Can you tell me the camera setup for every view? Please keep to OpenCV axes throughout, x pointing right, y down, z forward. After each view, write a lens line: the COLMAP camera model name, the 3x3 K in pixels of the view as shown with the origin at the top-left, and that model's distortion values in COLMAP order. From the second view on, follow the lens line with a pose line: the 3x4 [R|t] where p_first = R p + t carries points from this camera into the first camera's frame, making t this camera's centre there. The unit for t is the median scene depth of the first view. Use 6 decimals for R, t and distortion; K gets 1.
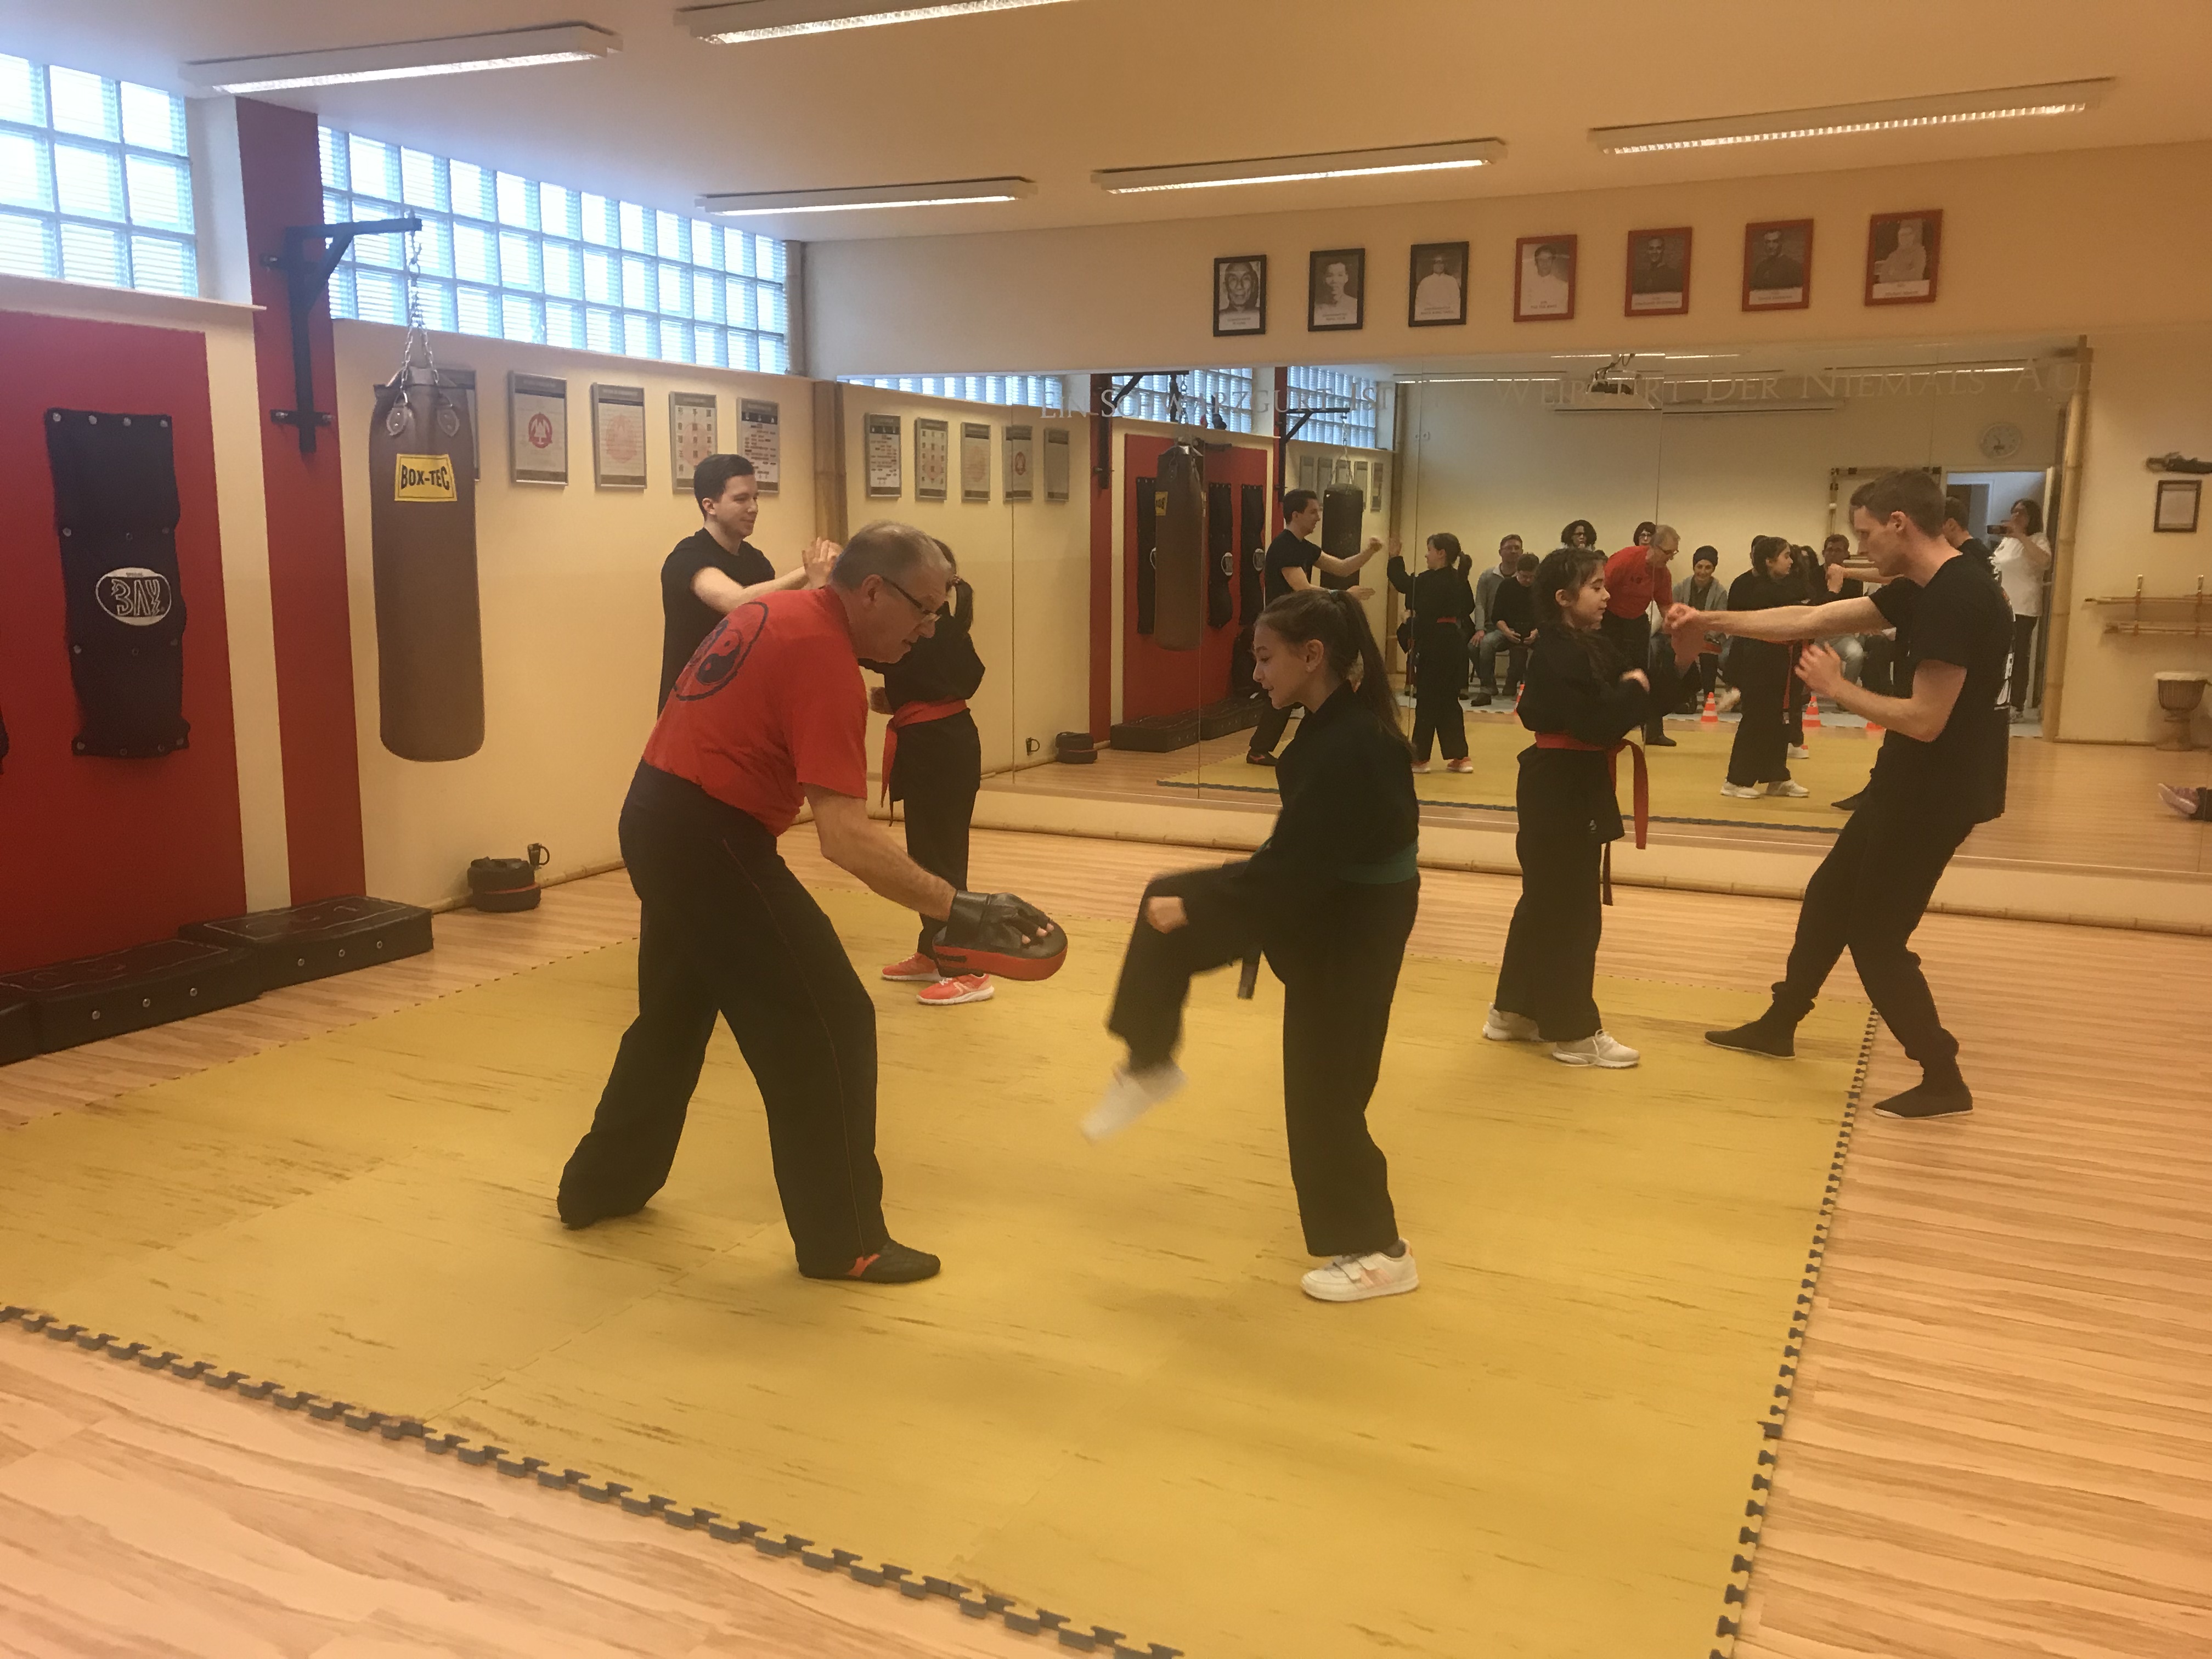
lens RADIAL K [[1845.5, 0, 1084.0], [0, 1845.5, 815.5], [0, 0, 1]] dist [0.022368, -0.017557]
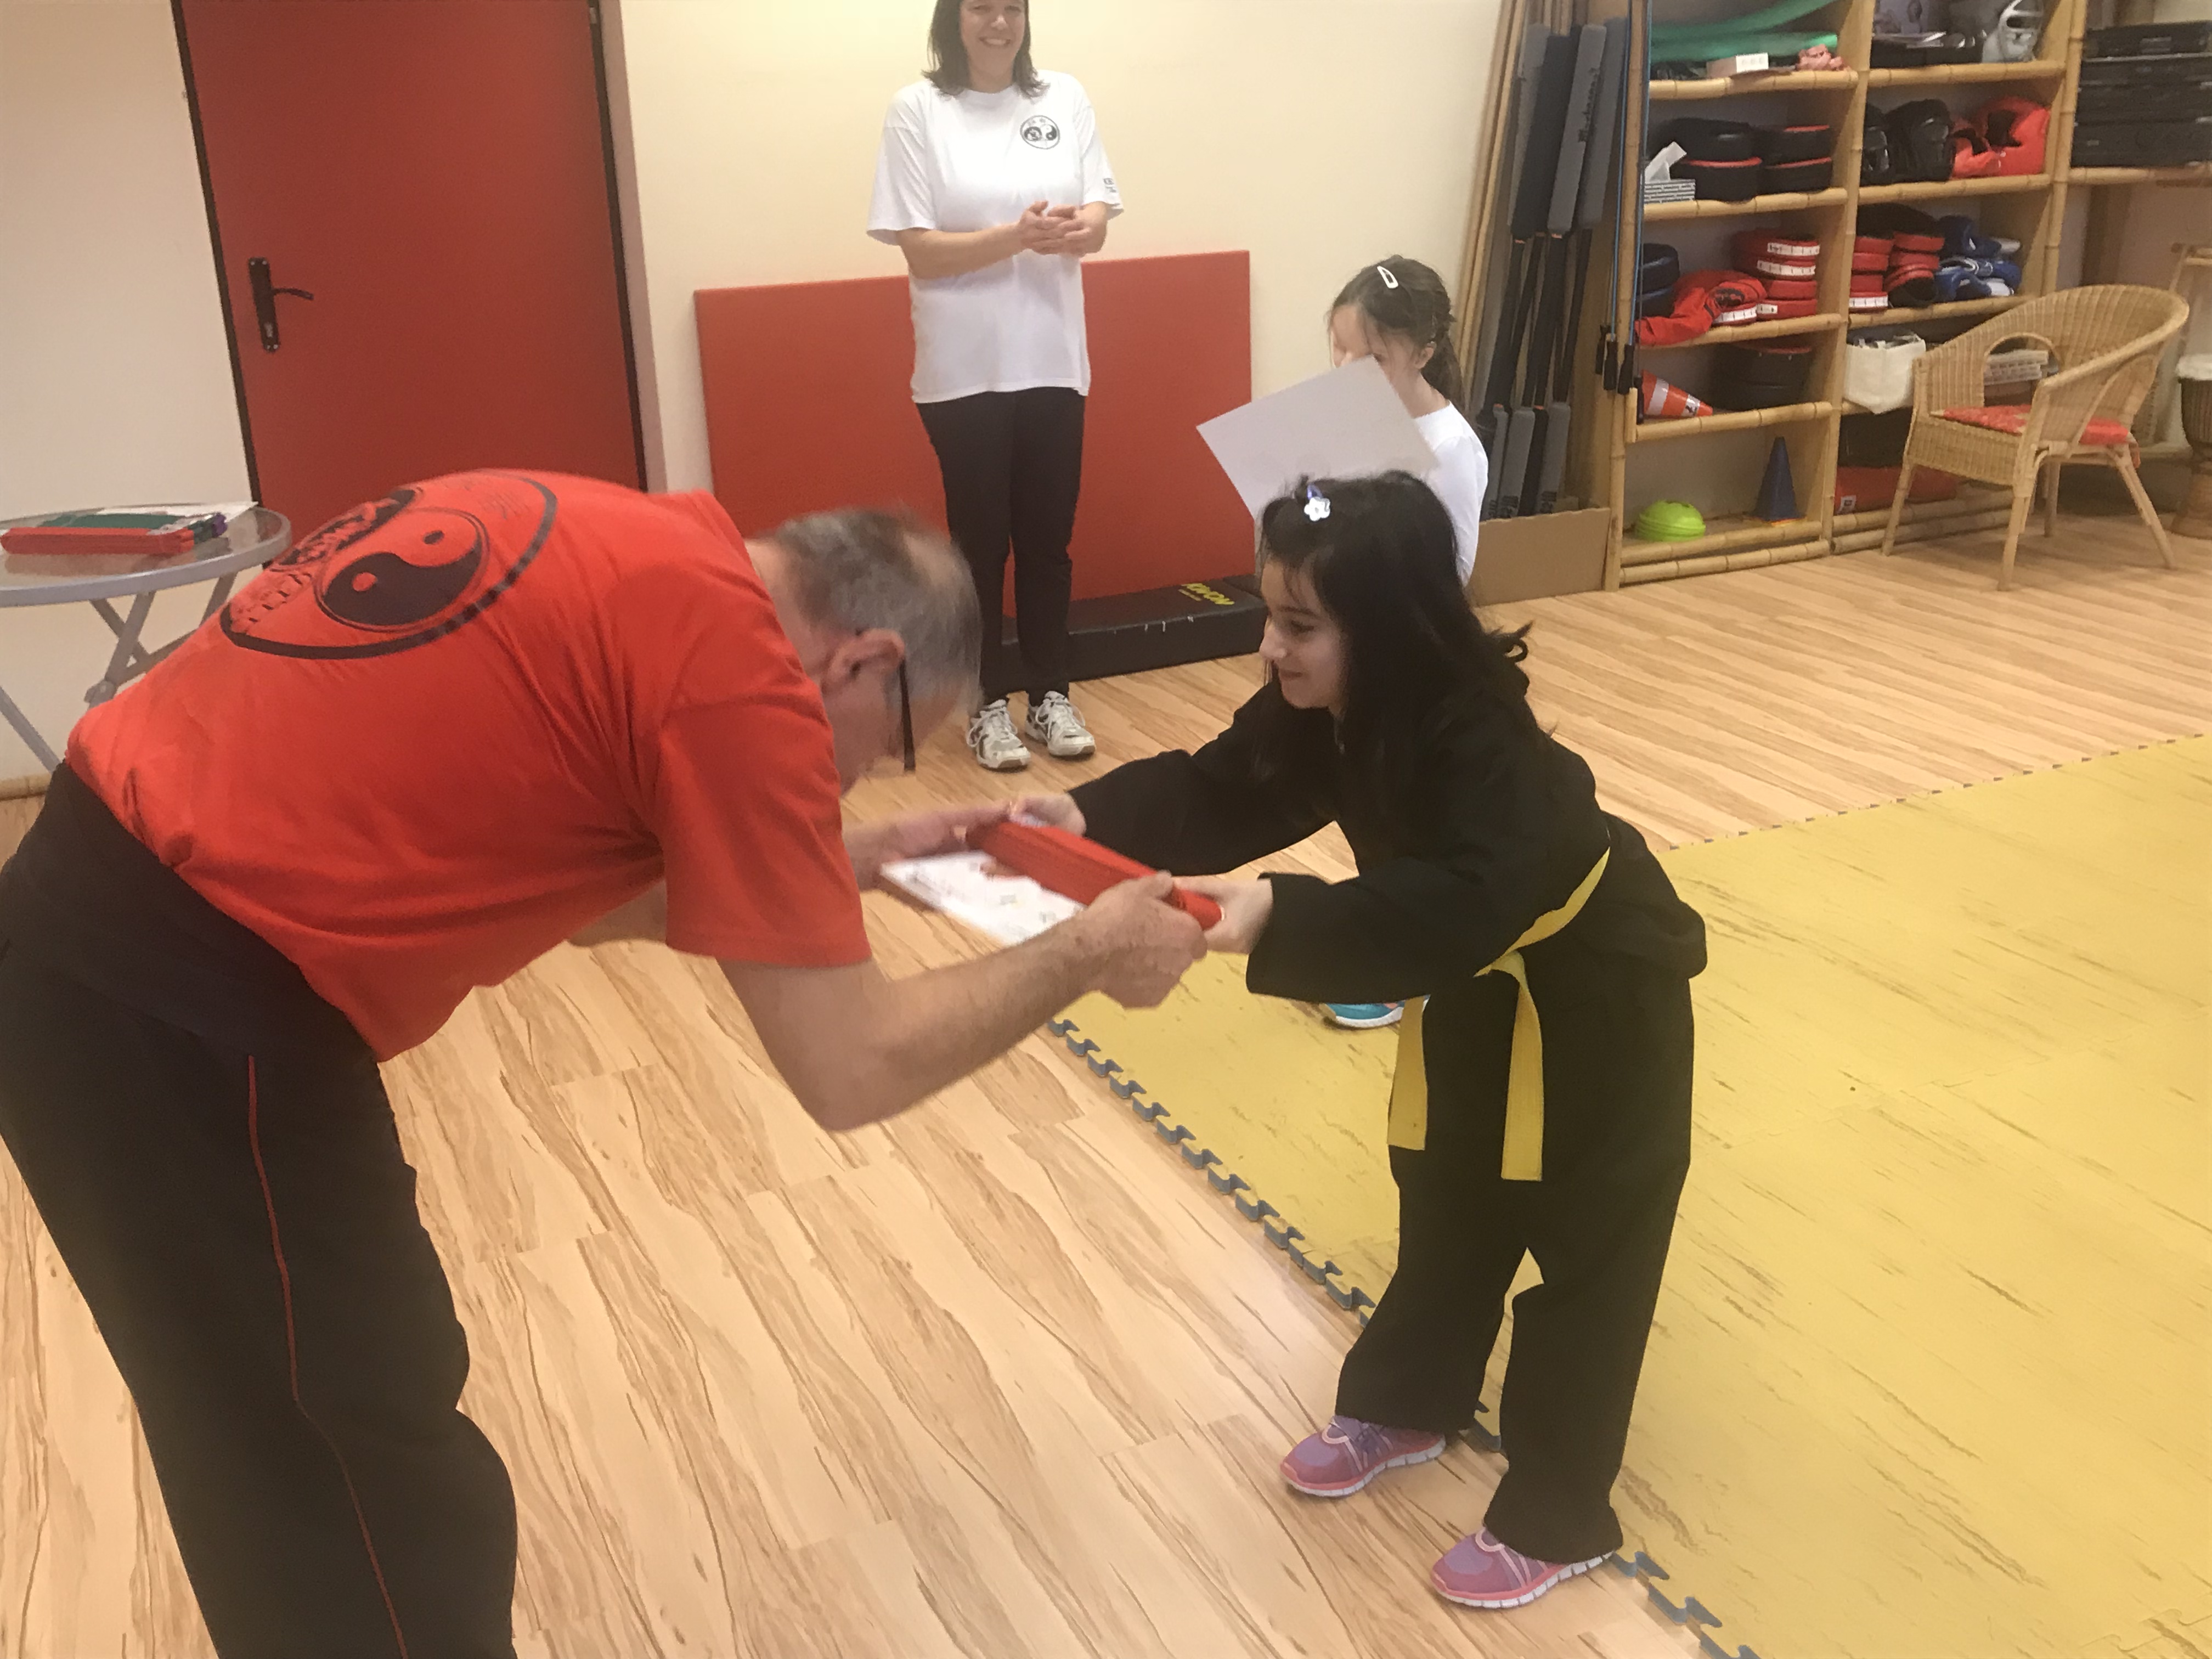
lens RADIAL K [[2177.6, 0, 1113.1], [0, 2177.6, 859.3], [0, 0, 1]] dist [0.003074, 0.000000]
pose [[-0.769855, -0.208212, 0.603300, 0.017056], [0.130369, 0.874051, 0.468016, -0.172511], [-0.624761, 0.438956, -0.645748, 1.036639]]
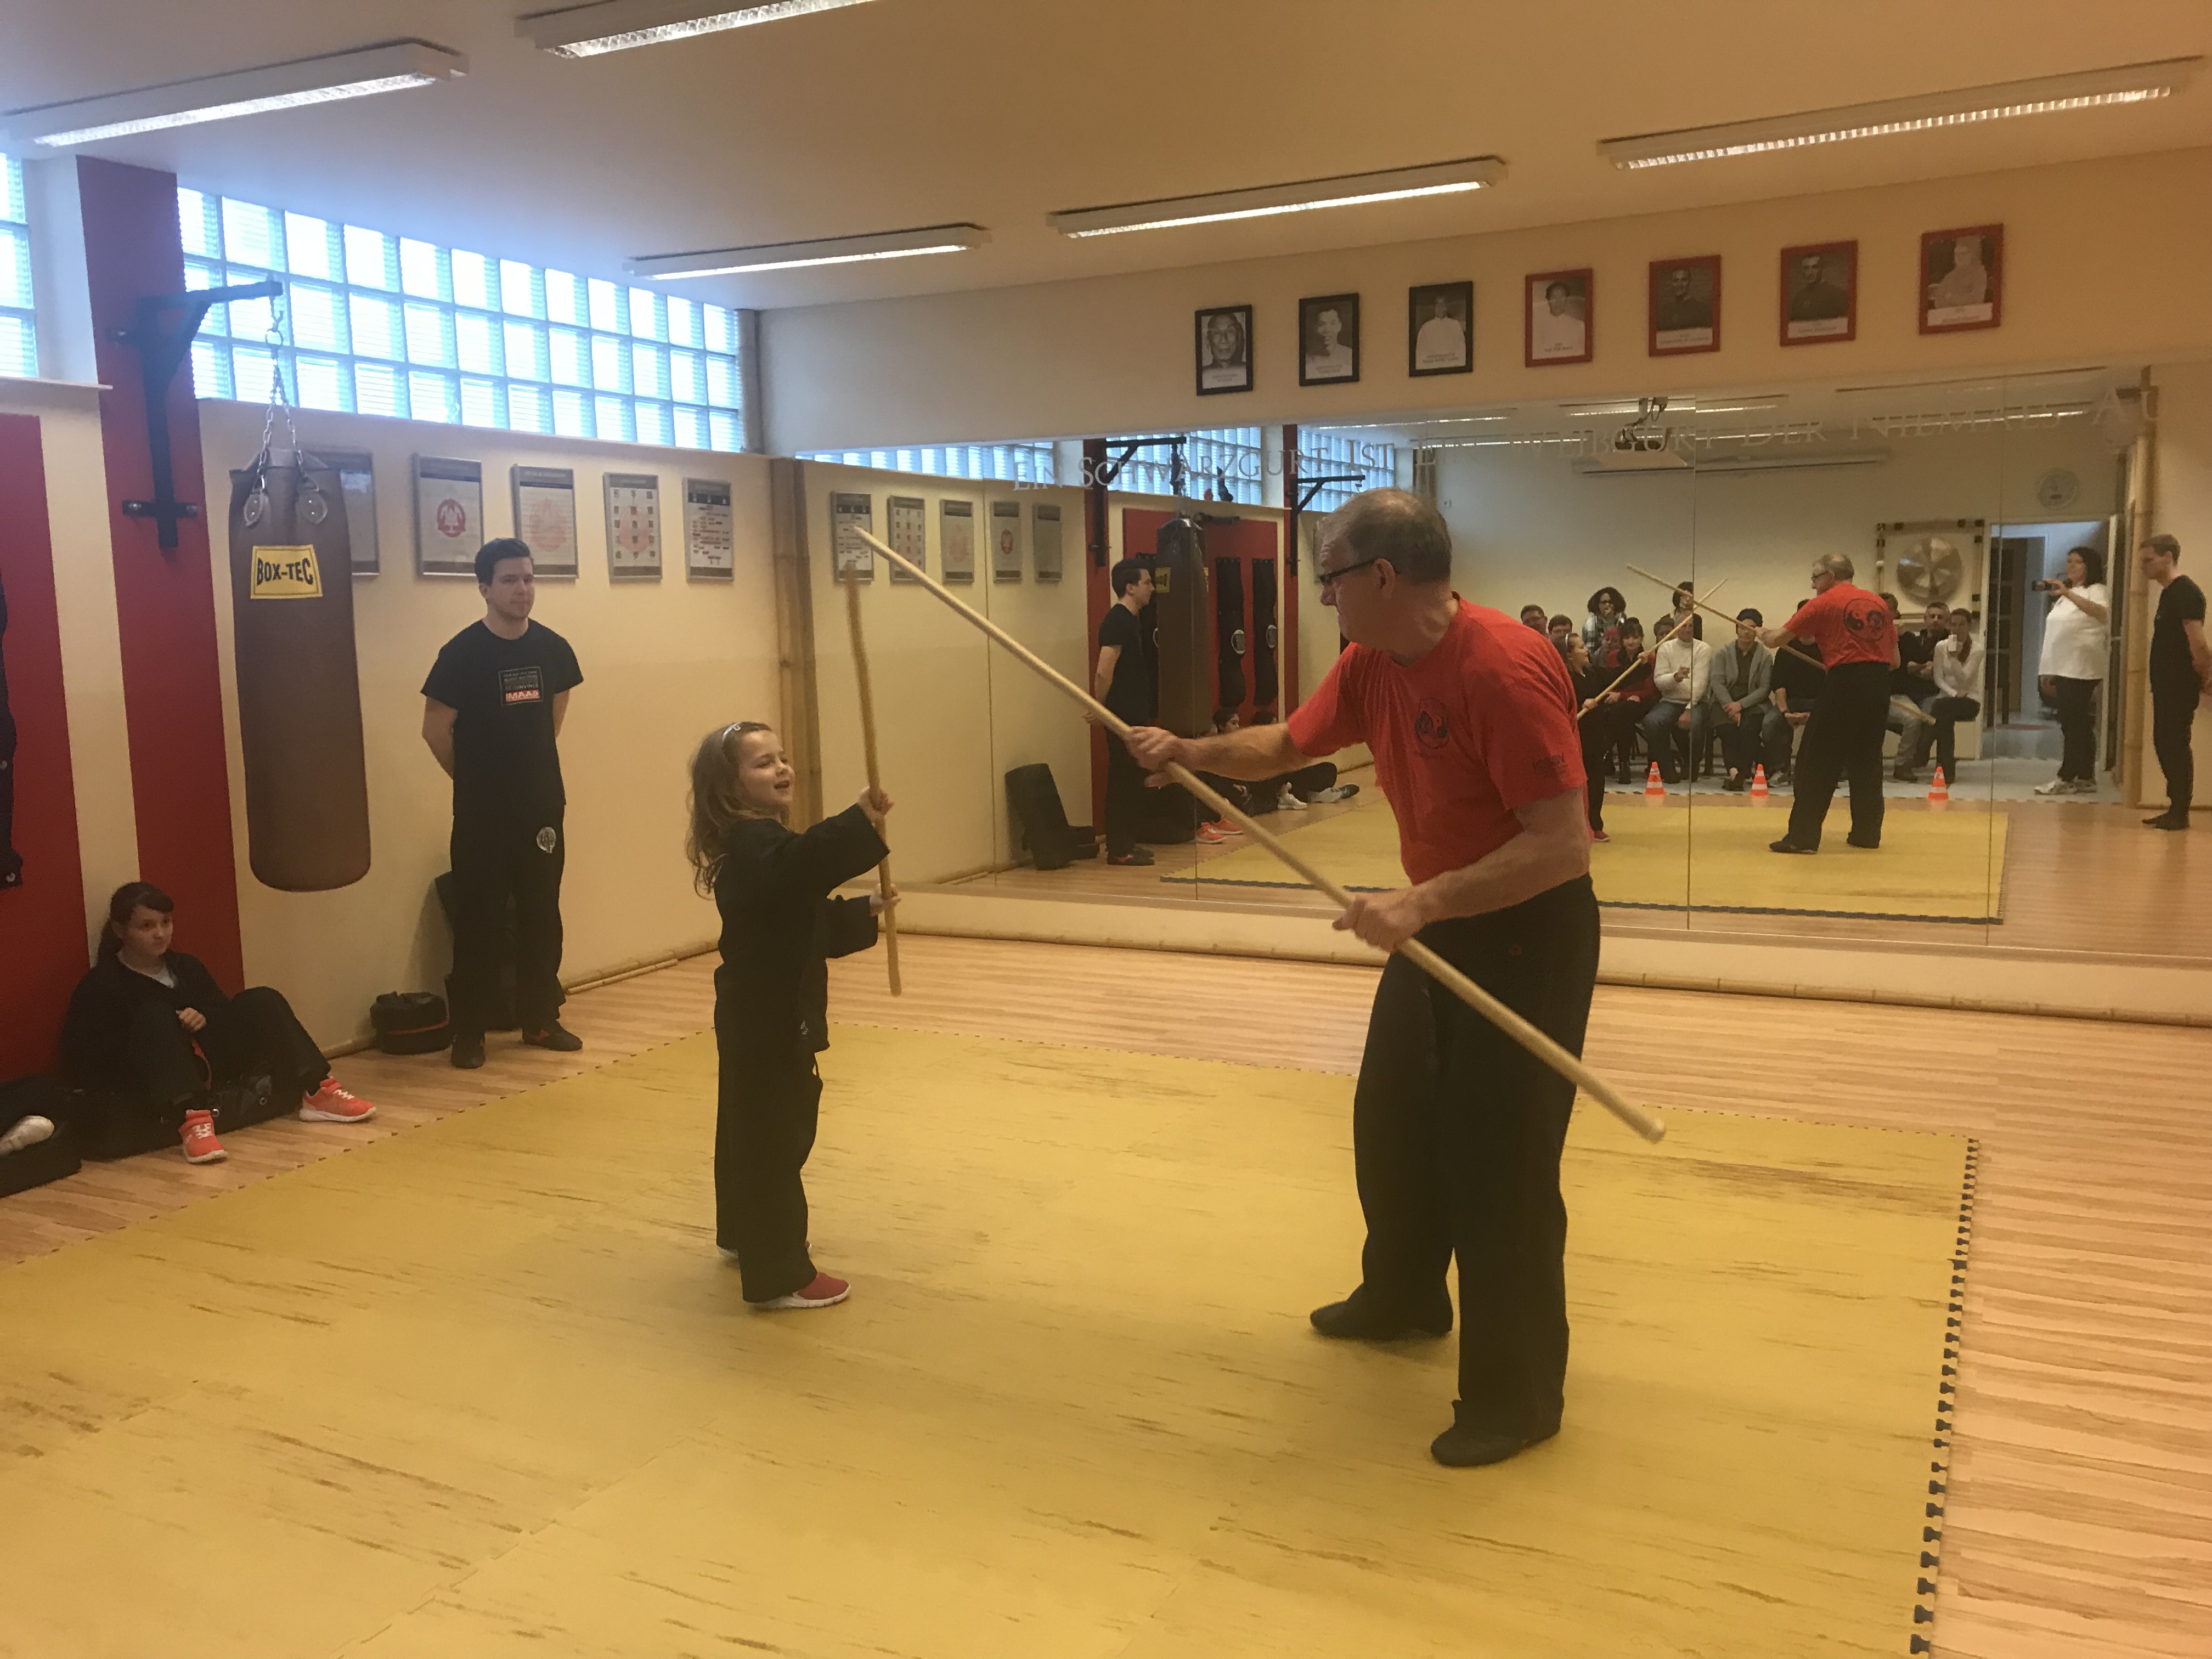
lens RADIAL K [[1845.5, 0, 1092.8], [0, 1845.5, 822.2], [0, 0, 1]] dist [0.022368, -0.017557]
pose [[0.999472, -0.026047, -0.019402, 0.032657], [0.025246, 0.998864, -0.040424, -0.013767], [0.020433, 0.039913, 0.998994, 0.101938]]
